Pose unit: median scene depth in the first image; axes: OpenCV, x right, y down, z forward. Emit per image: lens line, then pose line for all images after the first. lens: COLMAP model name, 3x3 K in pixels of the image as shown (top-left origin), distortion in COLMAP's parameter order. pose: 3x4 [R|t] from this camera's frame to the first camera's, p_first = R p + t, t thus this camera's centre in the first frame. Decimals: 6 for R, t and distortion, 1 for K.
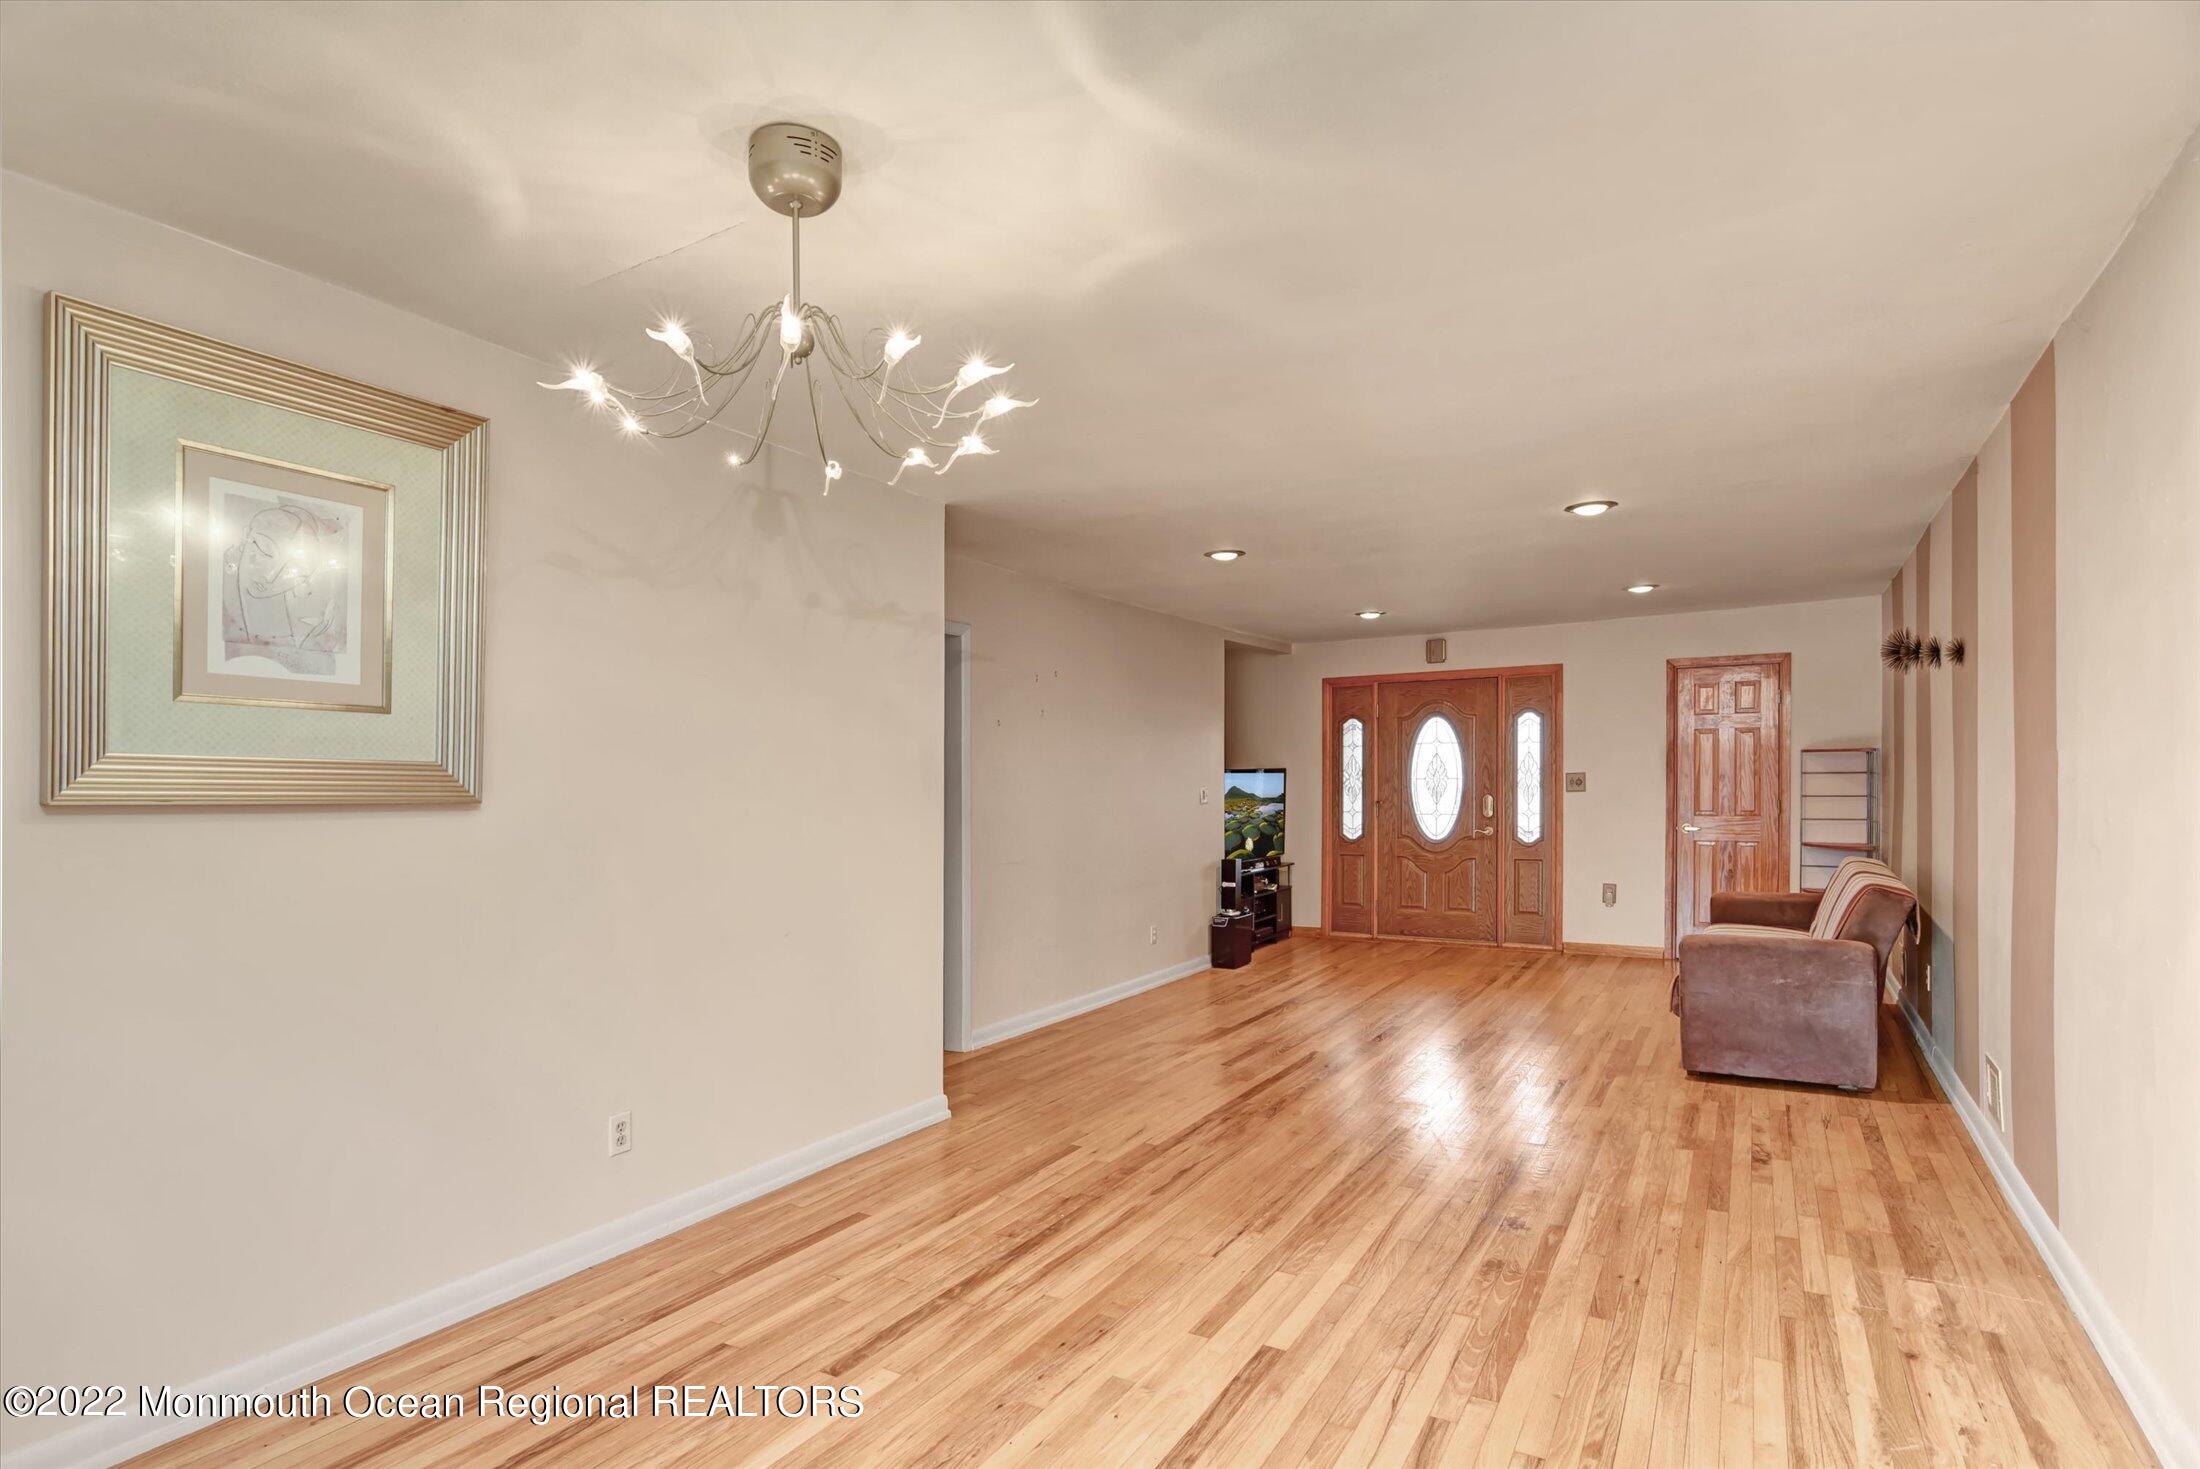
lens RADIAL K [[1125.3, 0, 1058.7], [0, 1125.3, 825.4], [0, 0, 1]] dist [-0.002850, 0.000015]
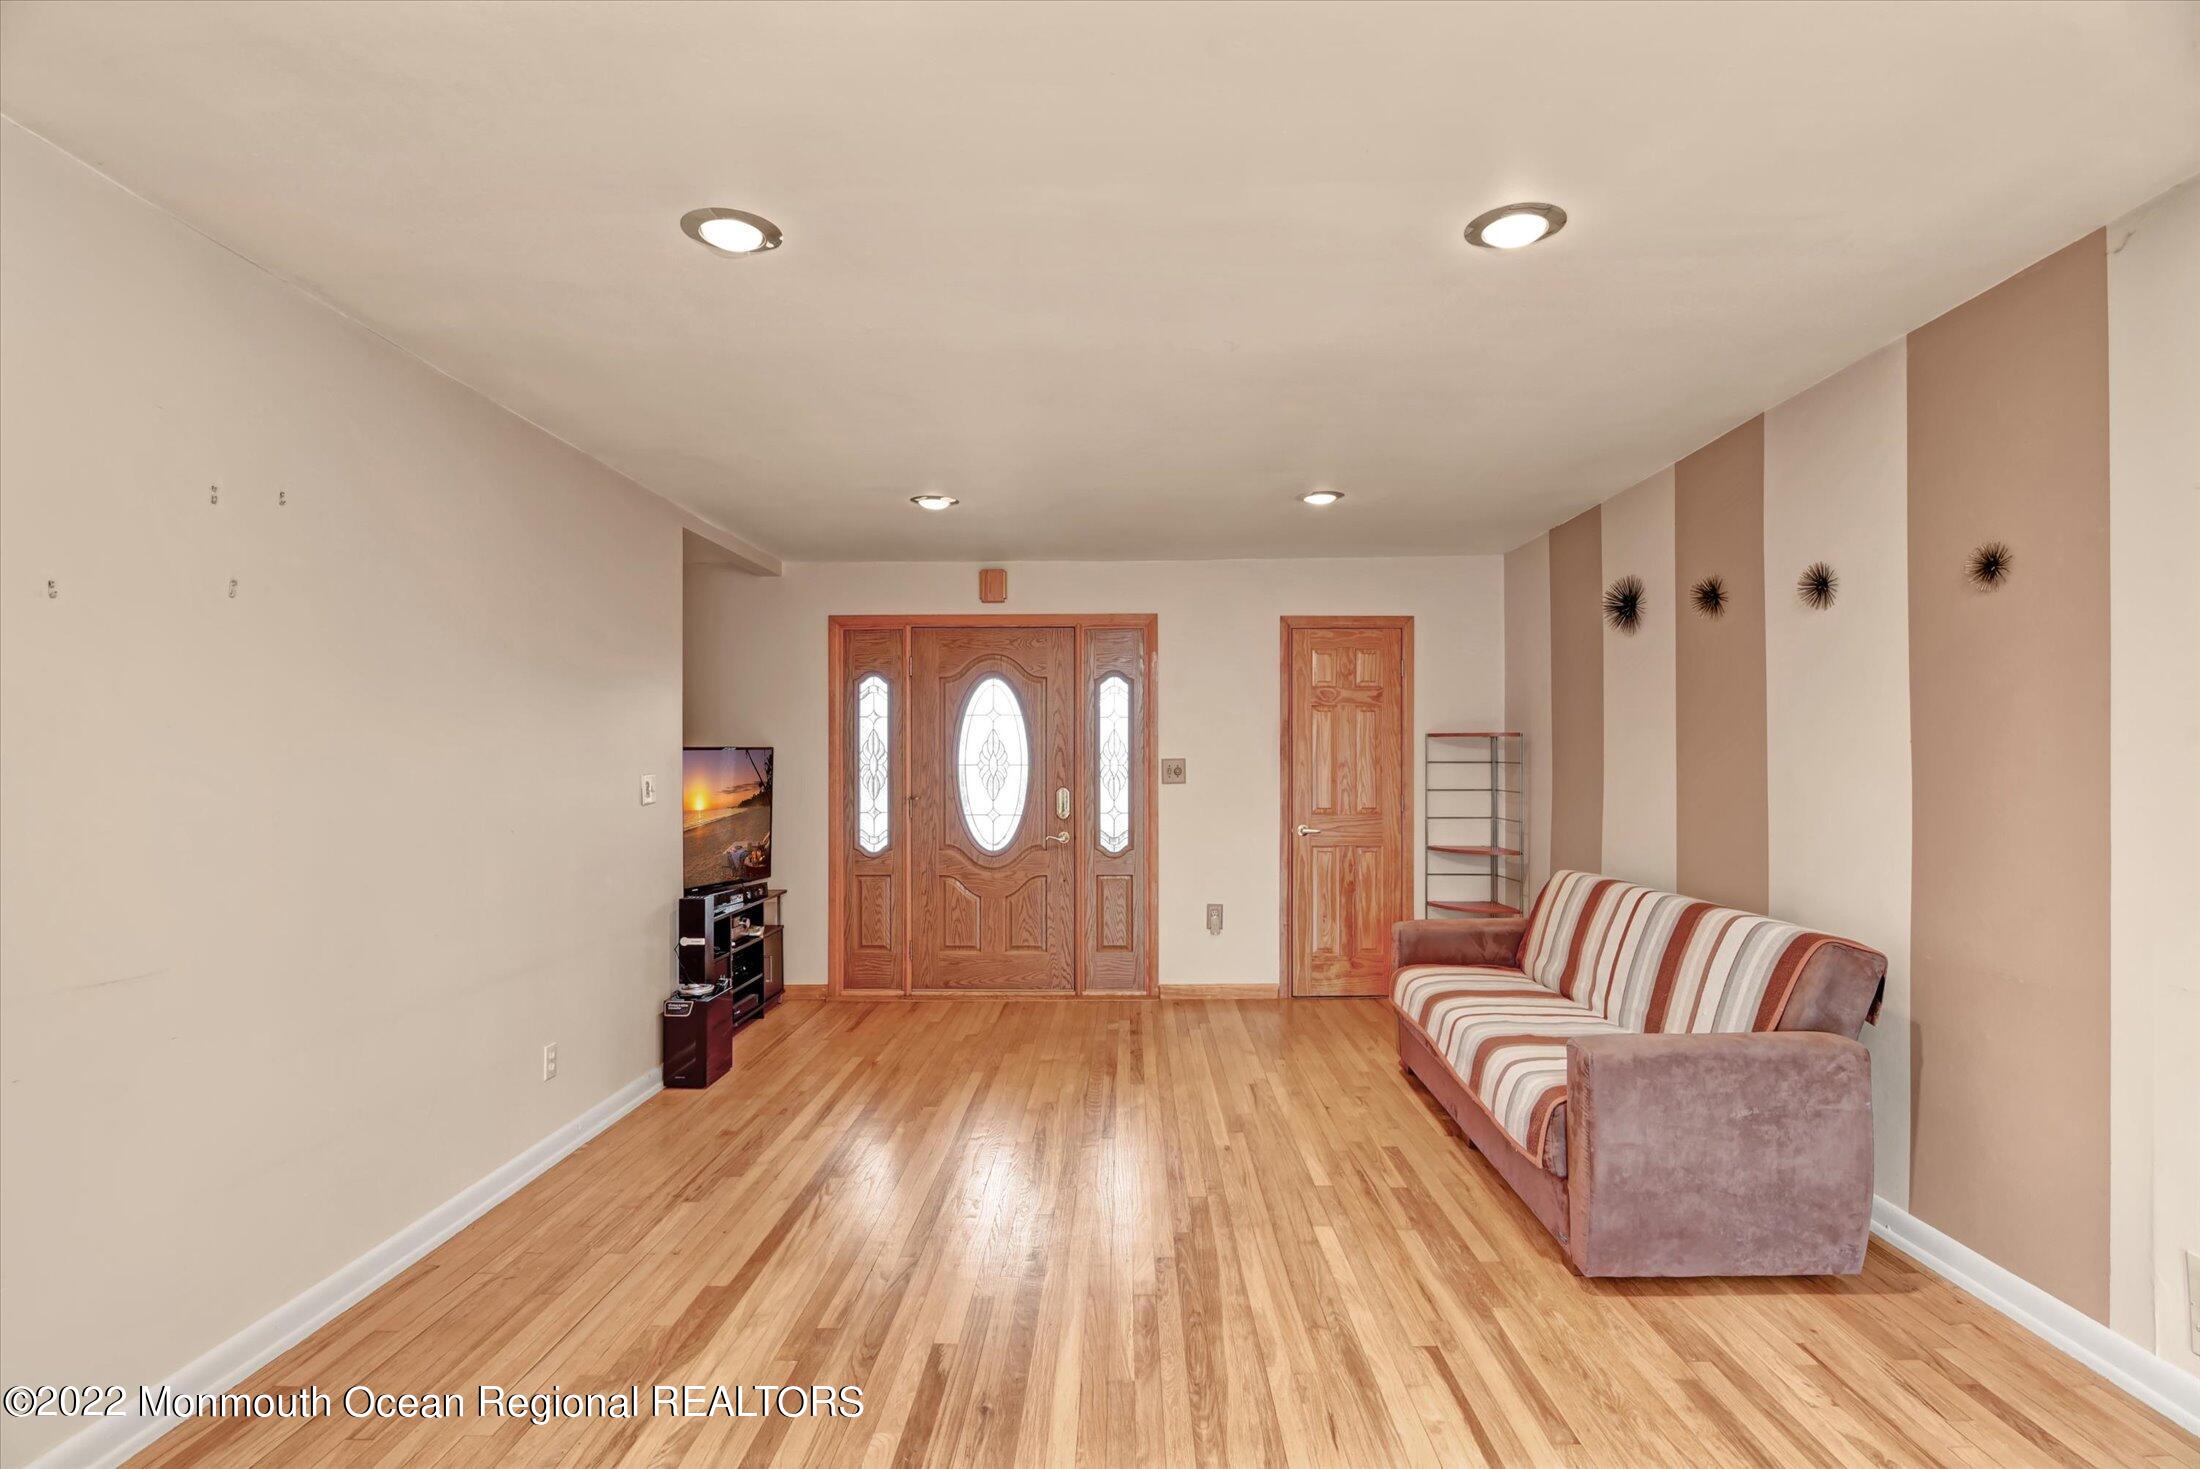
lens RADIAL K [[1109.6, 0, 1101.6], [0, 1109.6, 770.0], [0, 0, 1]] dist [-0.011708, -0.000034]
pose [[0.856762, 0.007731, 0.515654, 0.036230], [0.012819, 0.999259, -0.036281, -0.013397], [-0.515553, 0.037694, 0.856028, 0.404983]]
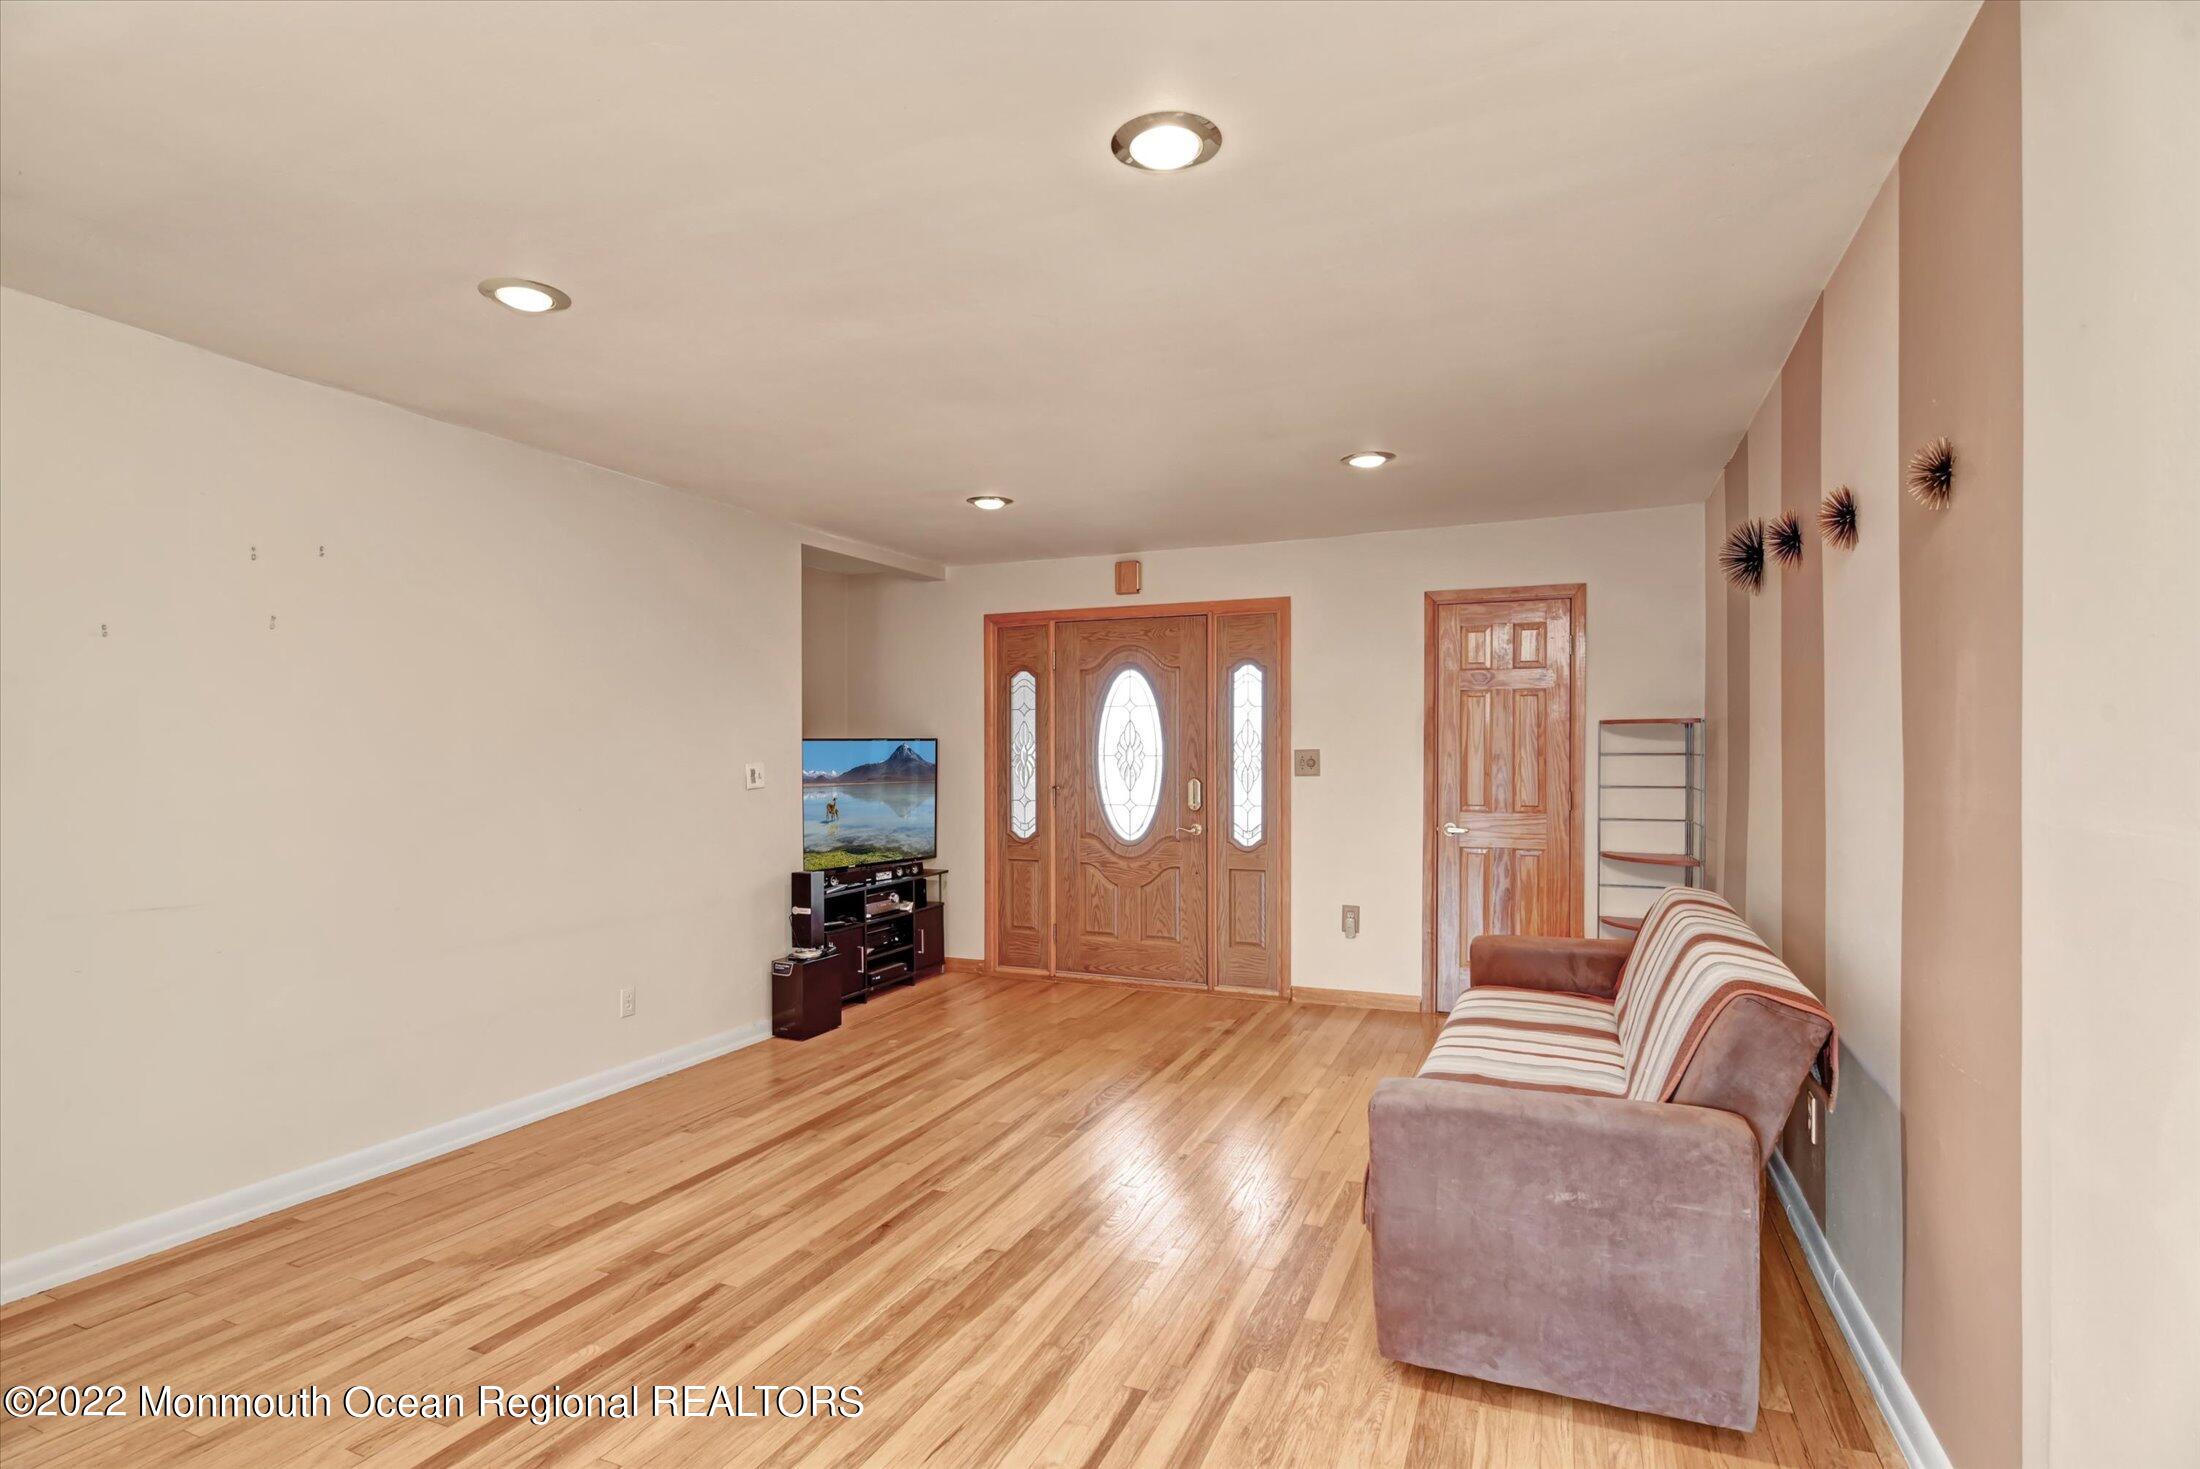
lens RADIAL K [[1096.0, 0, 1074.1], [0, 1096.0, 781.5], [0, 0, 1]] dist [-0.013872, 0.000910]
pose [[0.990185, 0.009835, 0.139414, 0.226124], [-0.007423, 0.999814, -0.017811, -0.013647], [-0.139563, 0.016601, 0.990074, 0.347808]]
